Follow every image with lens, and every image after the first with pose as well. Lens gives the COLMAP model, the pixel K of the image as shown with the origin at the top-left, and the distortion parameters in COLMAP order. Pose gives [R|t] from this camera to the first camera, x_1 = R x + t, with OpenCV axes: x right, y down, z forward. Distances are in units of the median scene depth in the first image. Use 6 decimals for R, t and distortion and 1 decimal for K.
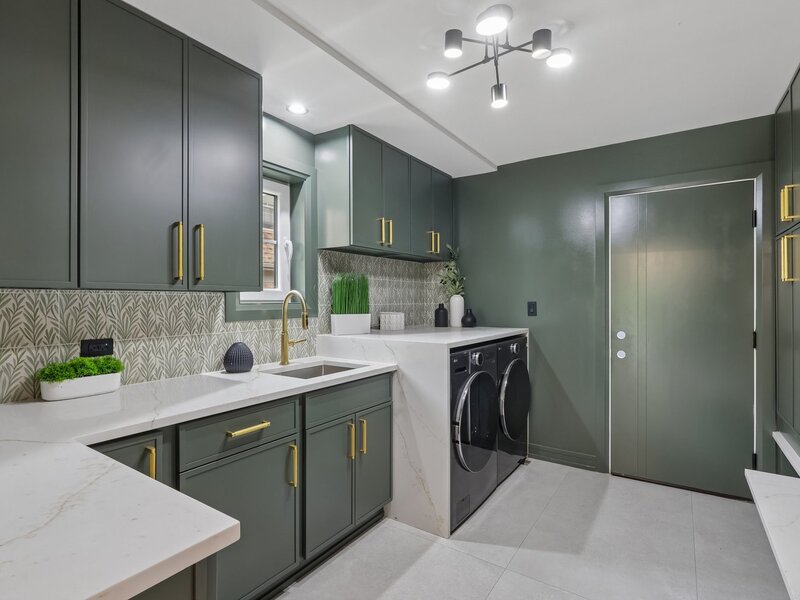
lens RADIAL K [[419.6, 0, 403.3], [0, 419.6, 299.5], [0, 0, 1]] dist [-0.003527, -0.000913]
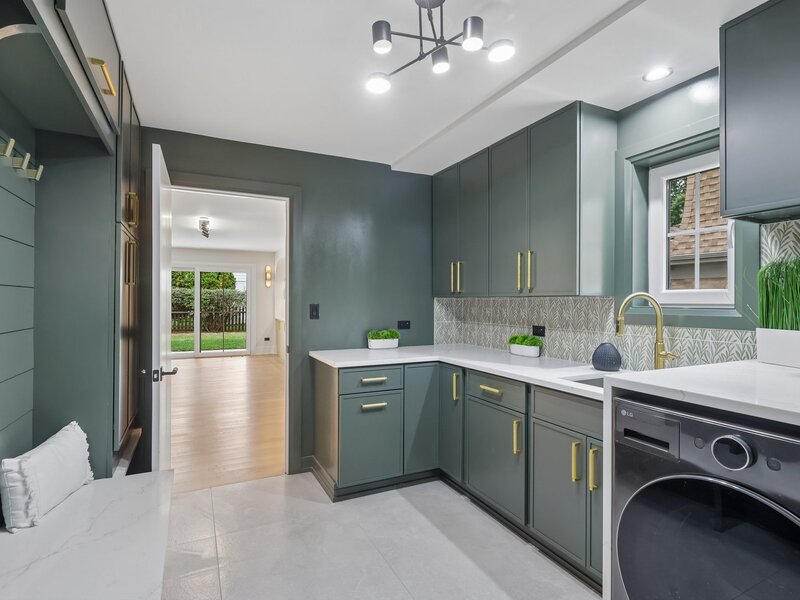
lens RADIAL K [[419.6, 0, 401.0], [0, 419.6, 299.0], [0, 0, 1]] dist [-0.003527, -0.000913]
pose [[-0.480938, -0.003578, -0.876747, 0.889806], [-0.001515, 0.999994, -0.003250, -0.005940], [0.876753, -0.000235, -0.480940, 1.171087]]
